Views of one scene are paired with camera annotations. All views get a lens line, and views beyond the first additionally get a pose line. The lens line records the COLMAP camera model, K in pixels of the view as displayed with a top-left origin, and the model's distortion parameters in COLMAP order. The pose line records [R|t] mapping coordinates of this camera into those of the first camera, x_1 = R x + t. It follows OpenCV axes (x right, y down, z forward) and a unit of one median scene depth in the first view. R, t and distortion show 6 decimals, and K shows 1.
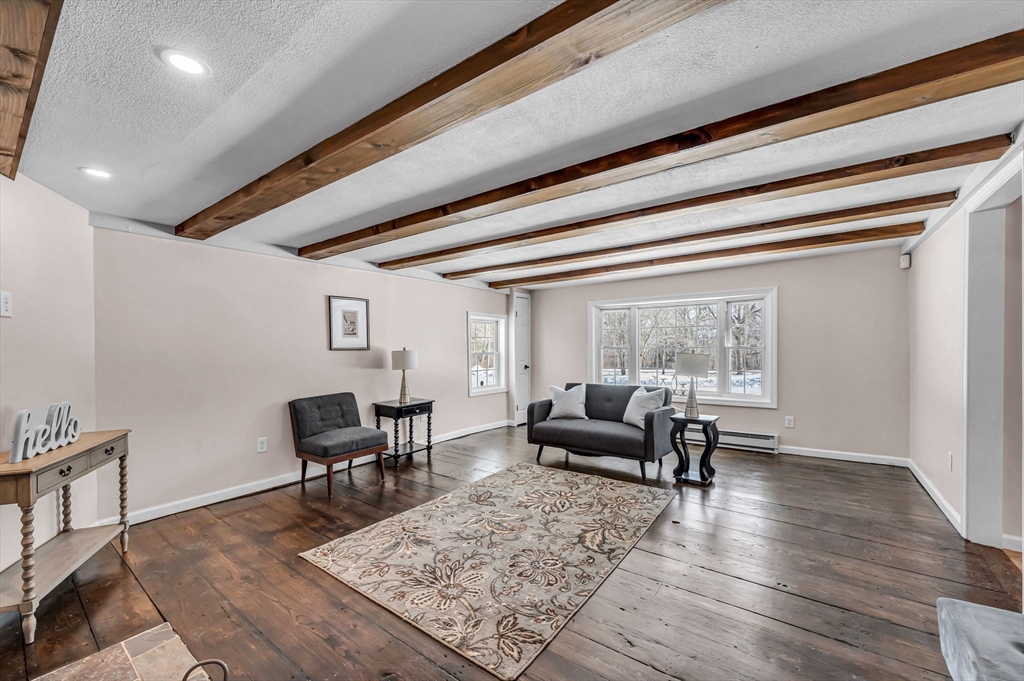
lens RADIAL K [[408.6, 0, 513.4], [0, 408.6, 346.7], [0, 0, 1]] dist [-0.000028, -0.000072]
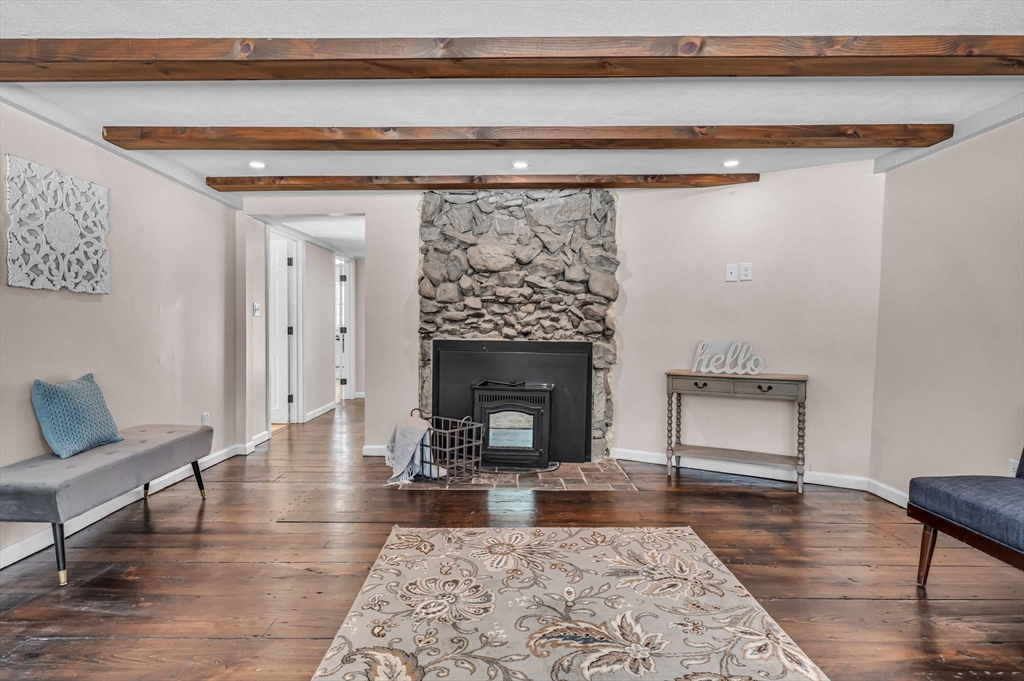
lens RADIAL K [[550.6, 0, 512.3], [0, 550.6, 322.3], [0, 0, 1]] dist [0.000067, -0.000057]
pose [[-0.799427, 0.003533, -0.600753, 0.391694], [0.000307, 0.999985, 0.005472, 0.042260], [0.600763, 0.004191, -0.799416, 1.334617]]
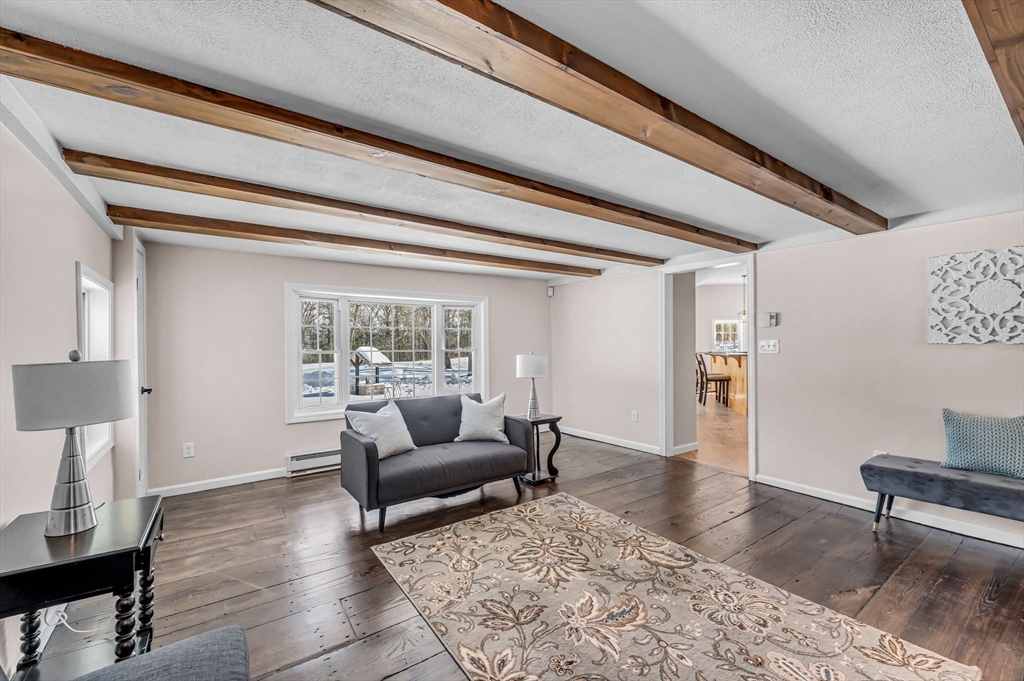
lens RADIAL K [[413.3, 0, 509.3], [0, 413.3, 349.4], [0, 0, 1]] dist [-0.000888, 0.000030]
pose [[0.317637, -0.000992, 0.948212, -0.652608], [0.005616, 0.999984, -0.000835, 0.002532], [-0.948196, 0.005590, 0.317637, 0.854252]]
